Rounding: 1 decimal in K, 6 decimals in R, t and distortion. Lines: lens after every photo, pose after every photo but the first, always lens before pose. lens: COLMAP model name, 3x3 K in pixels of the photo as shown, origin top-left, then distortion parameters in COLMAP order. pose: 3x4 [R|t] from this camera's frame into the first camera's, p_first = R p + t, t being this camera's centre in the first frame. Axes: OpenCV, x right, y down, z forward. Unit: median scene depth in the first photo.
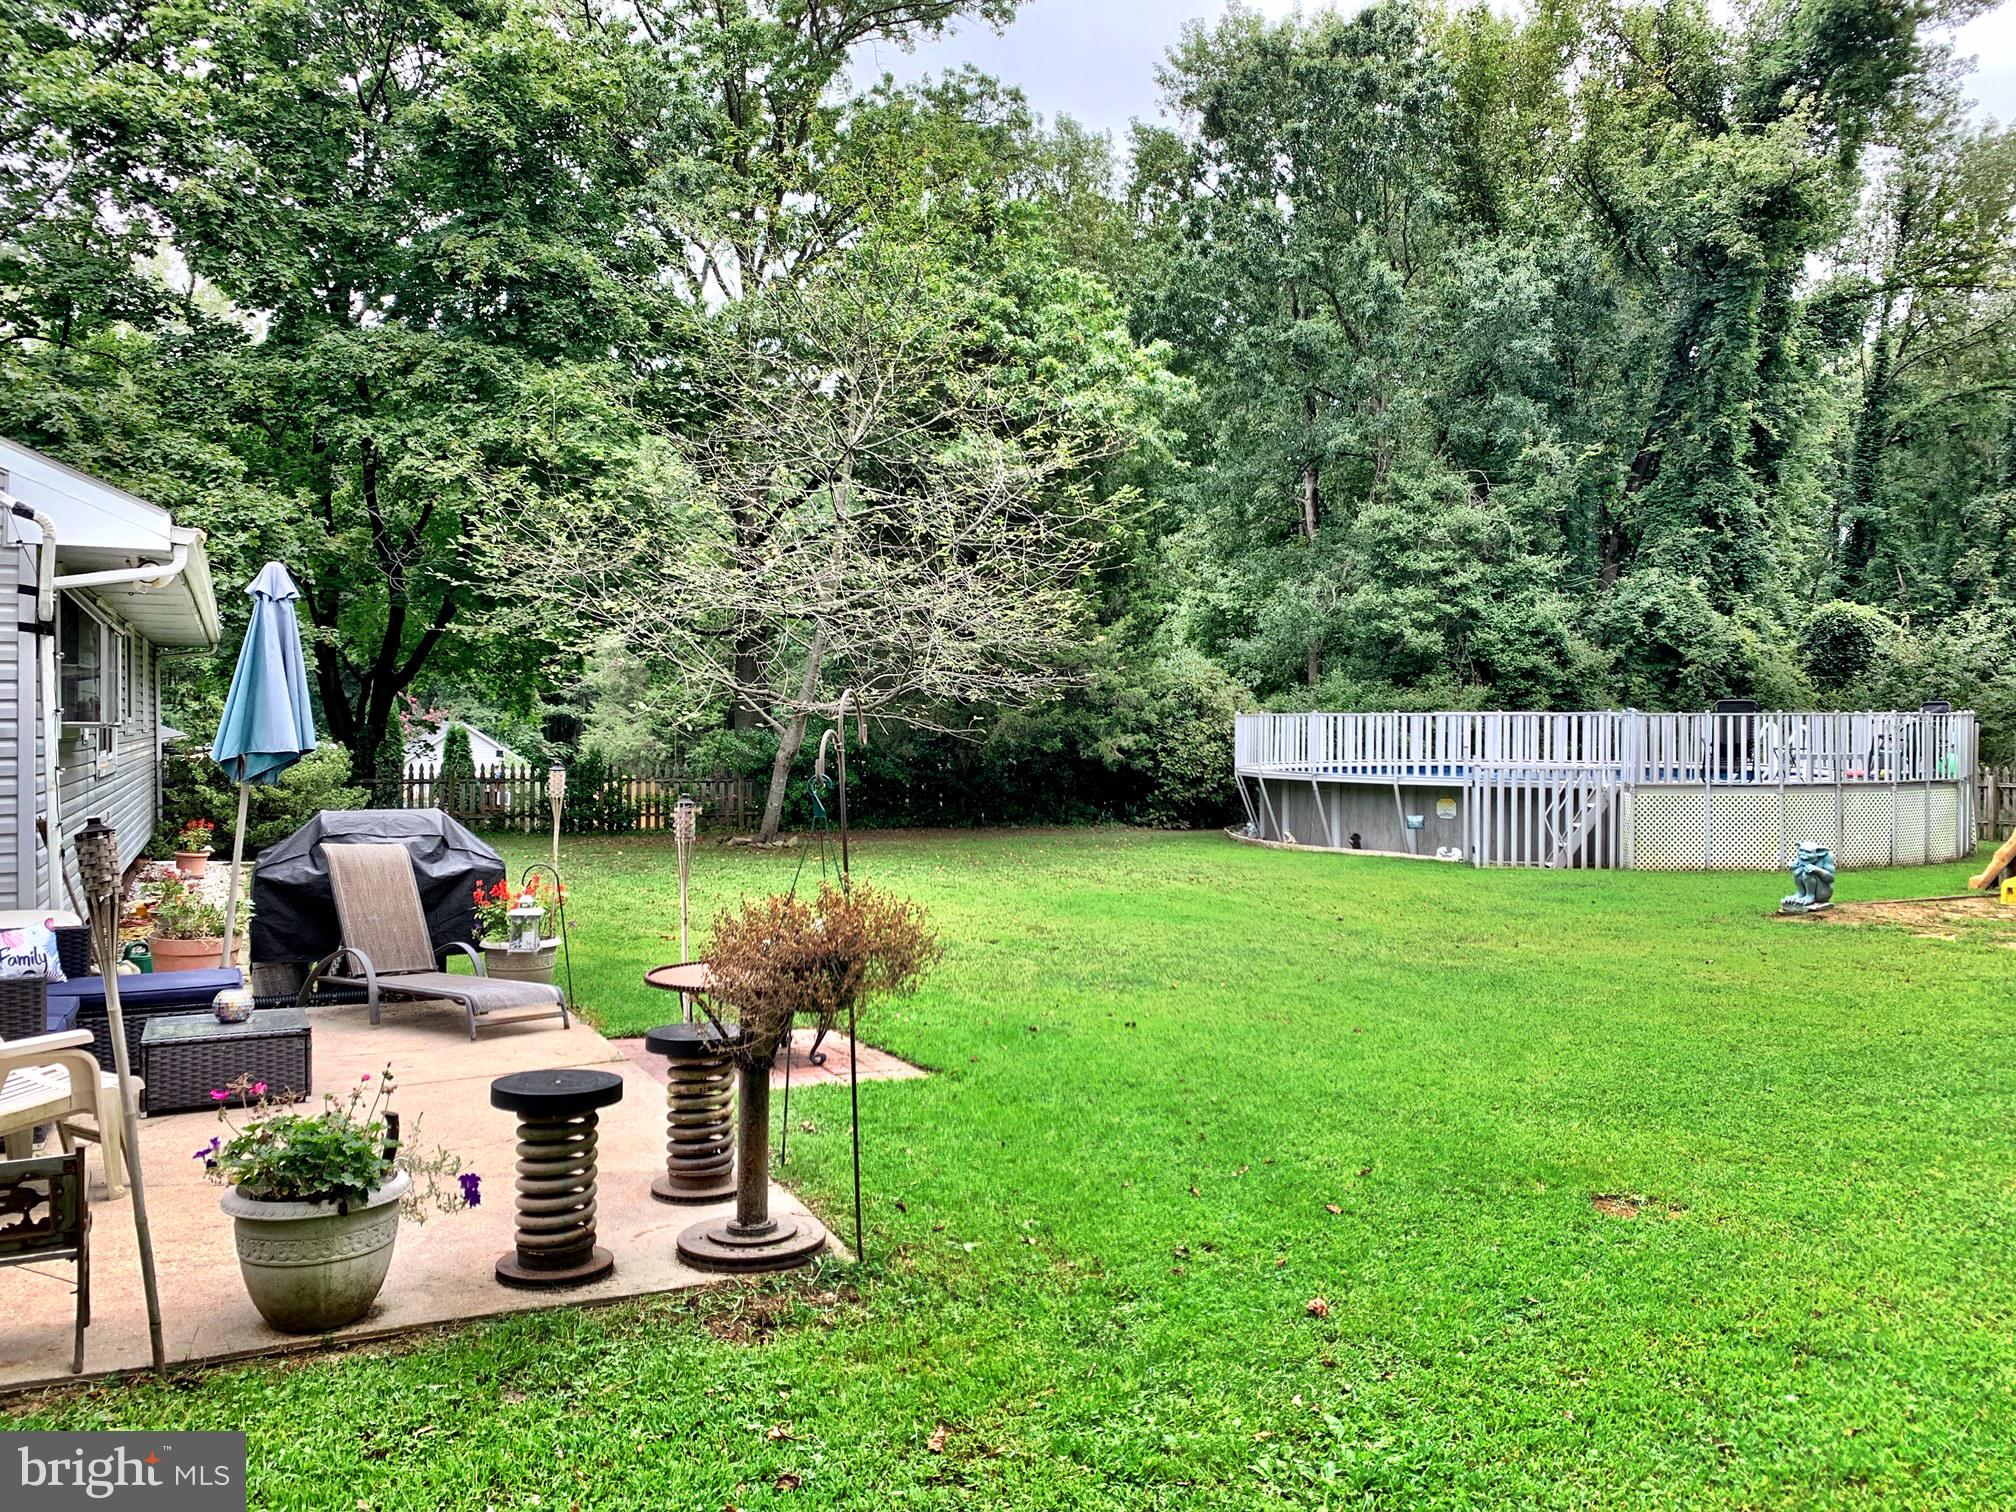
lens RADIAL K [[1547.9, 0, 1004.7], [0, 1547.9, 818.7], [0, 0, 1]] dist [-0.046894, 0.091632]
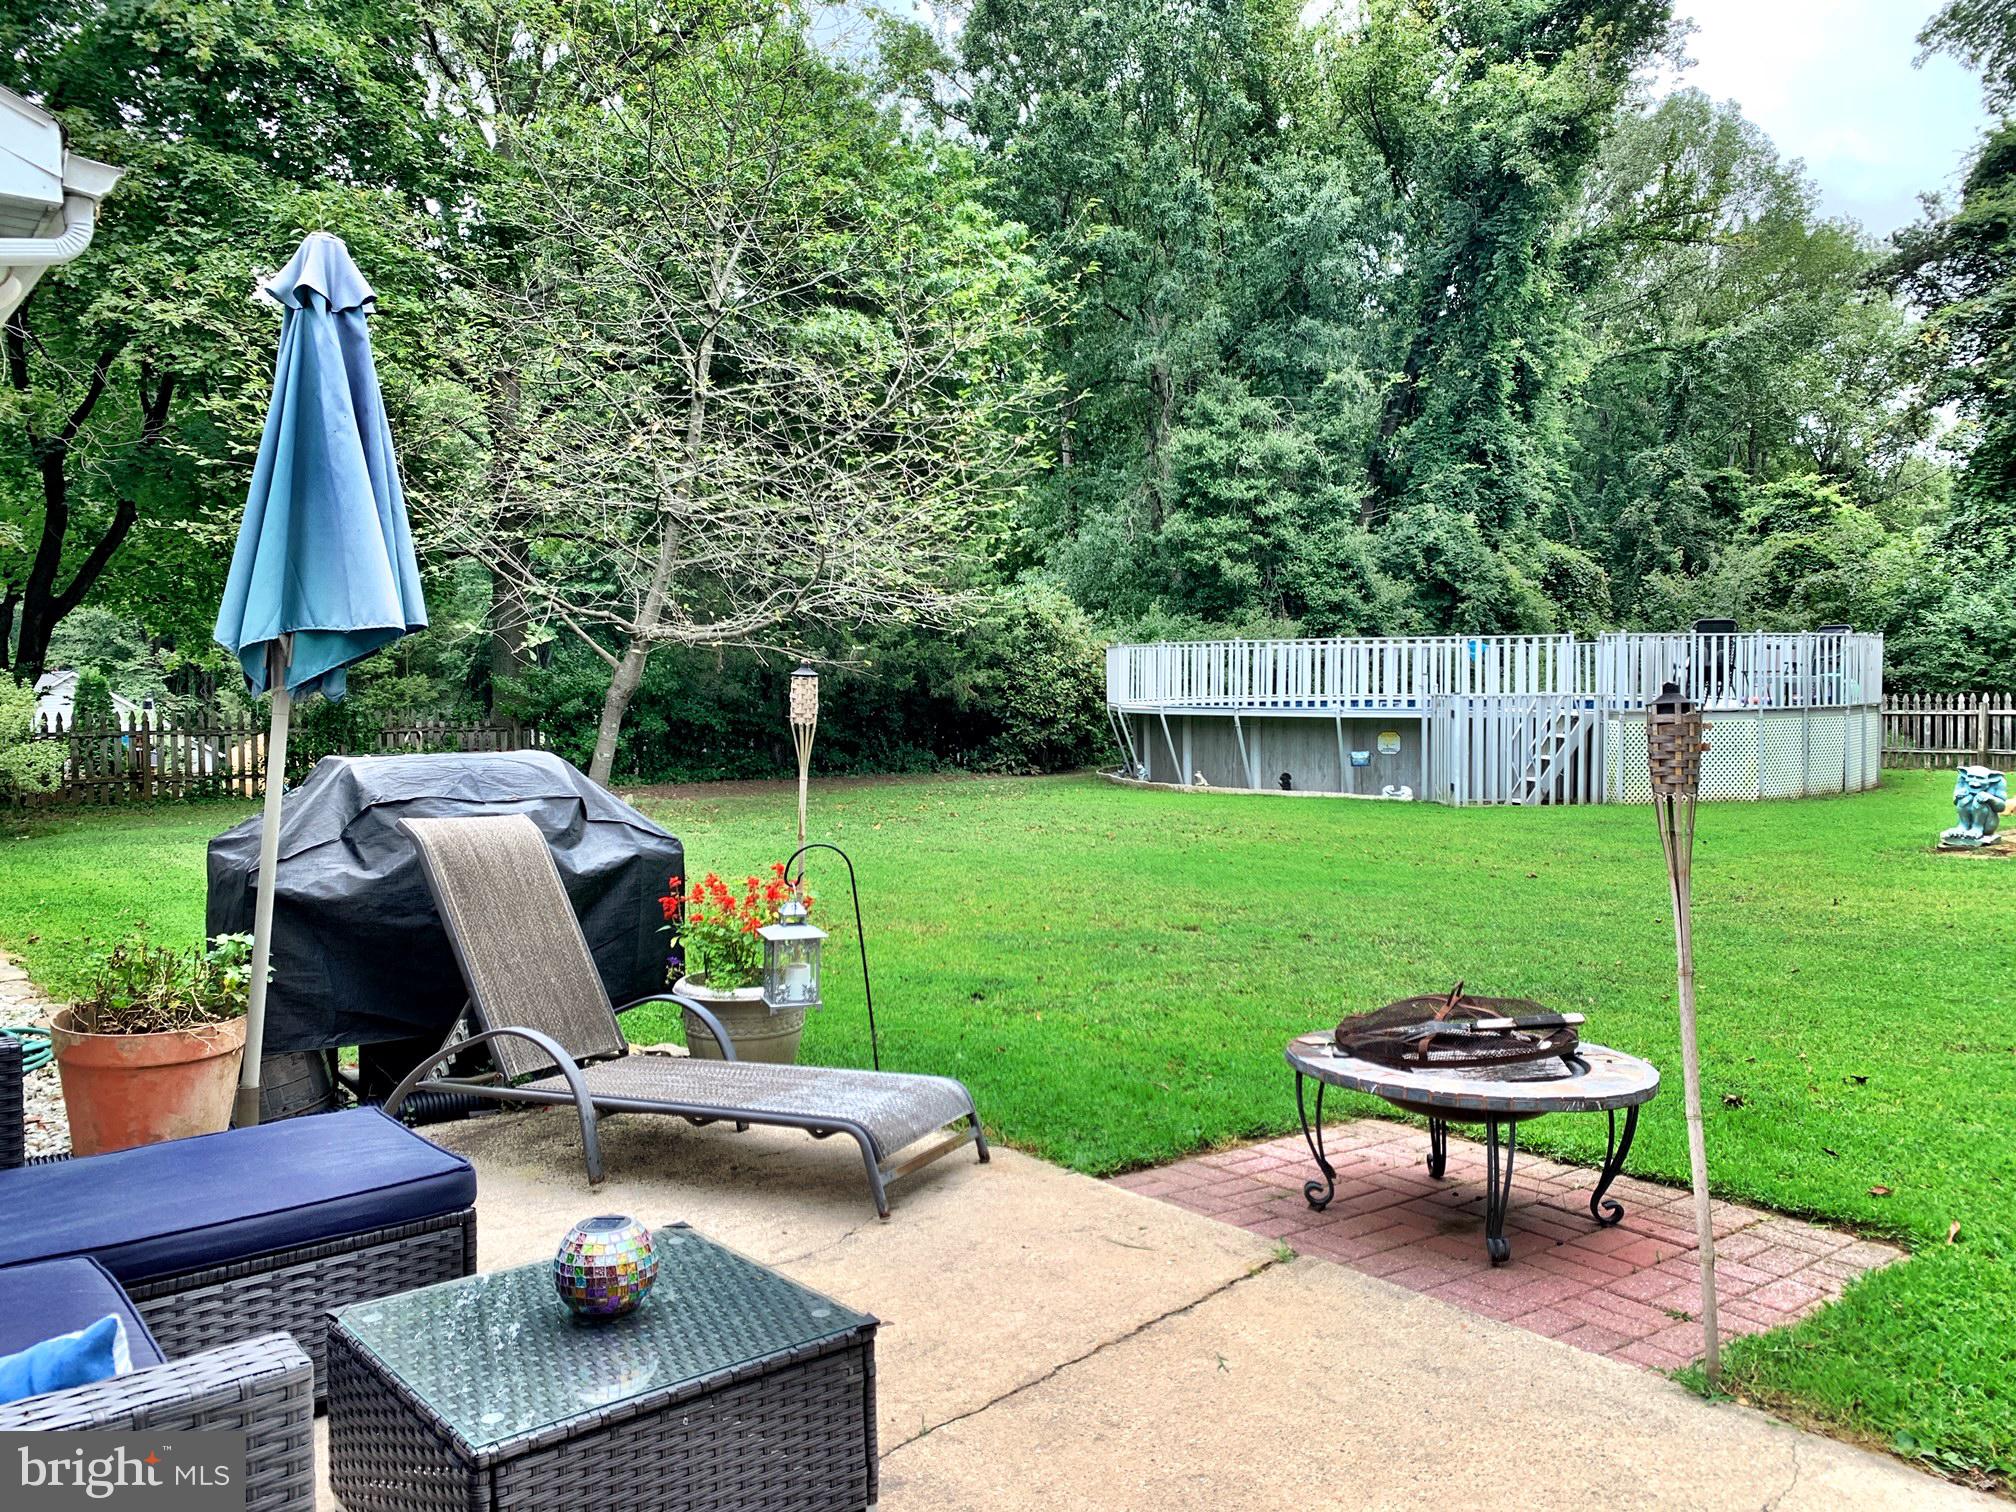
lens RADIAL K [[1514.5, 0, 1003.3], [0, 1514.5, 790.9], [0, 0, 1]] dist [0.034380, -0.028662]
pose [[0.973386, -0.025642, 0.227733, -0.088245], [0.022308, 0.999603, 0.017201, 0.000698], [-0.228084, -0.011663, 0.973572, 0.112765]]
